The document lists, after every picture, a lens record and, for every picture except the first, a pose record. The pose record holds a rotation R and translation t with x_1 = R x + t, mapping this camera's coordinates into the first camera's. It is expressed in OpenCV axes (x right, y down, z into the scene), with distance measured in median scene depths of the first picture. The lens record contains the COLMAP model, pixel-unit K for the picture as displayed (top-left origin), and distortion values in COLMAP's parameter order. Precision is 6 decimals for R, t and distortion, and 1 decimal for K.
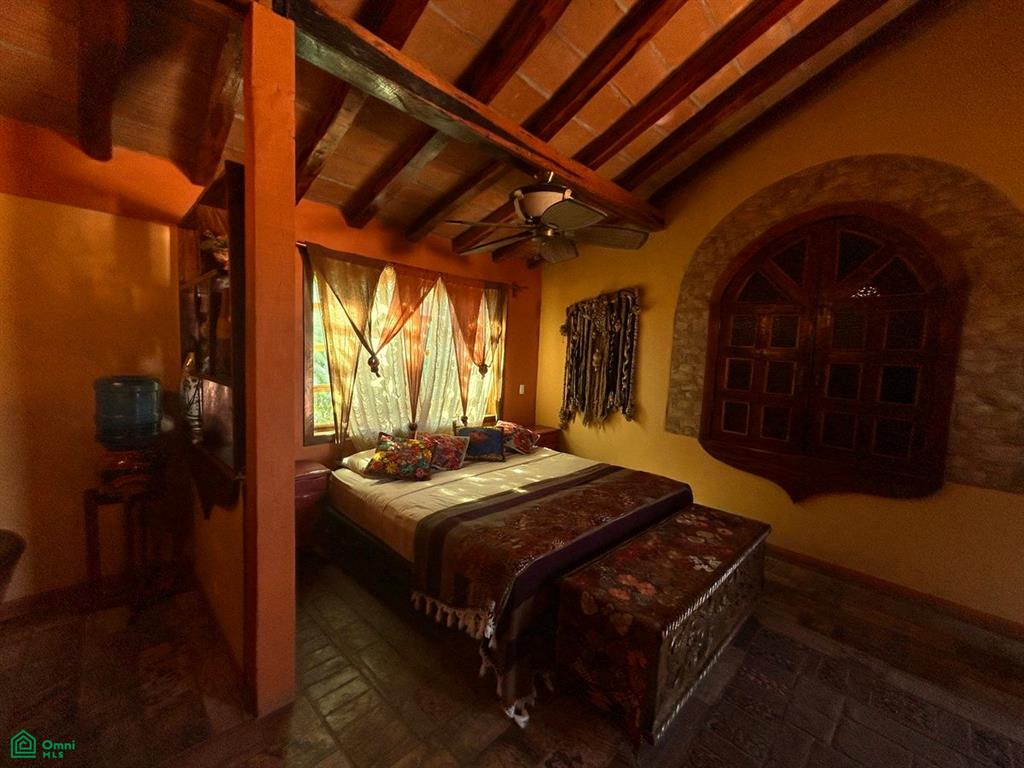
lens RADIAL K [[414.3, 0, 514.1], [0, 414.3, 382.7], [0, 0, 1]] dist [-0.000332, 0.001287]
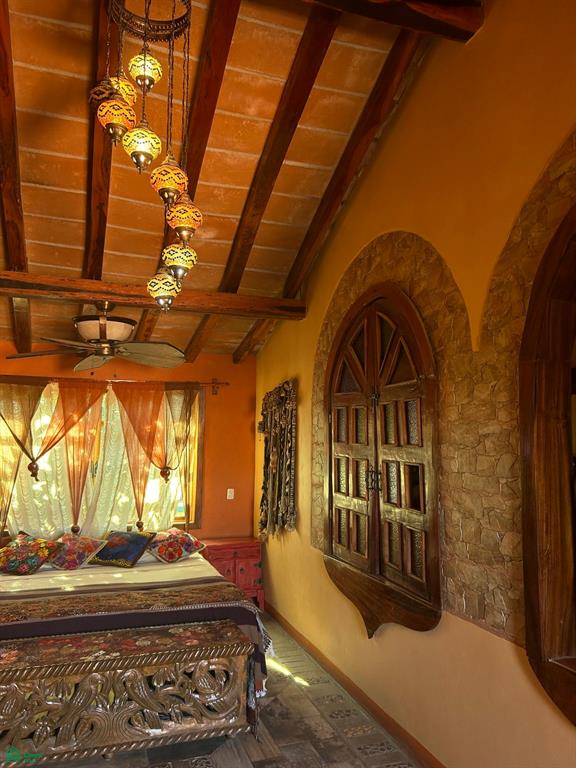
lens RADIAL K [[575.1, 0, 290.8], [0, 575.1, 381.8], [0, 0, 1]] dist [0.010475, -0.018490]
pose [[0.909453, -0.075844, -0.408830, 0.981637], [-0.000150, 0.983164, -0.182725, 0.006874], [0.415806, 0.166241, 0.894131, -0.148436]]
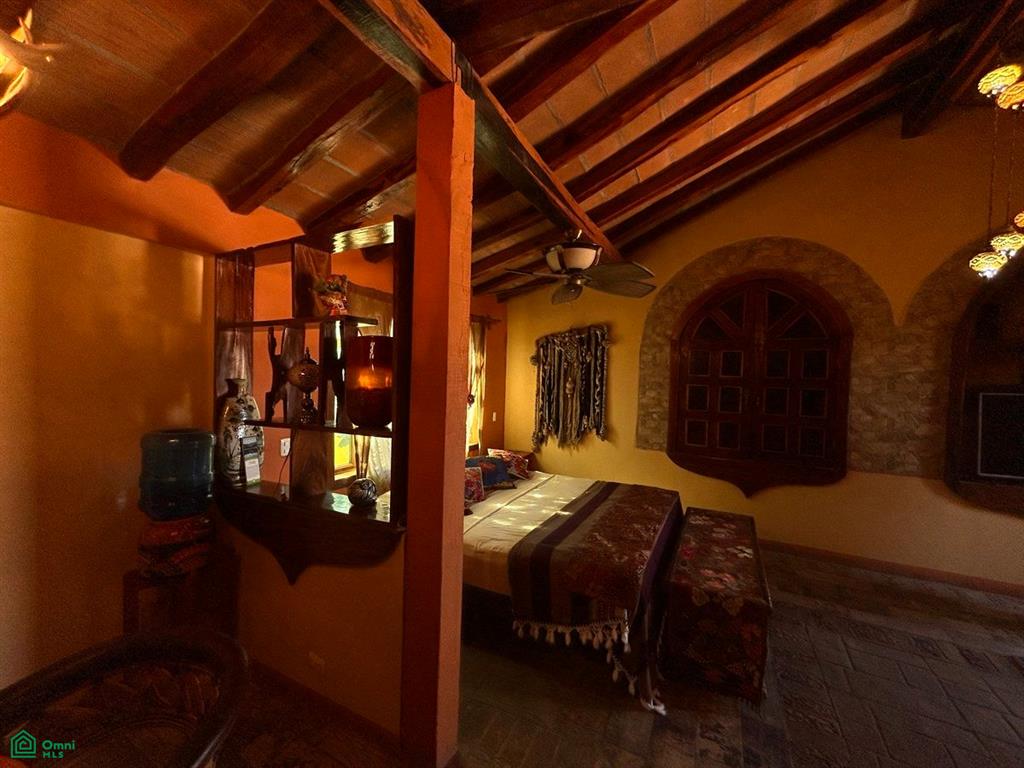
lens RADIAL K [[414.3, 0, 516.5], [0, 414.3, 382.1], [0, 0, 1]] dist [-0.000332, 0.001287]
pose [[0.953091, -0.023157, 0.301796, -0.355576], [0.038221, 0.998296, -0.044104, -0.033960], [-0.300260, 0.053570, 0.952352, -0.018695]]
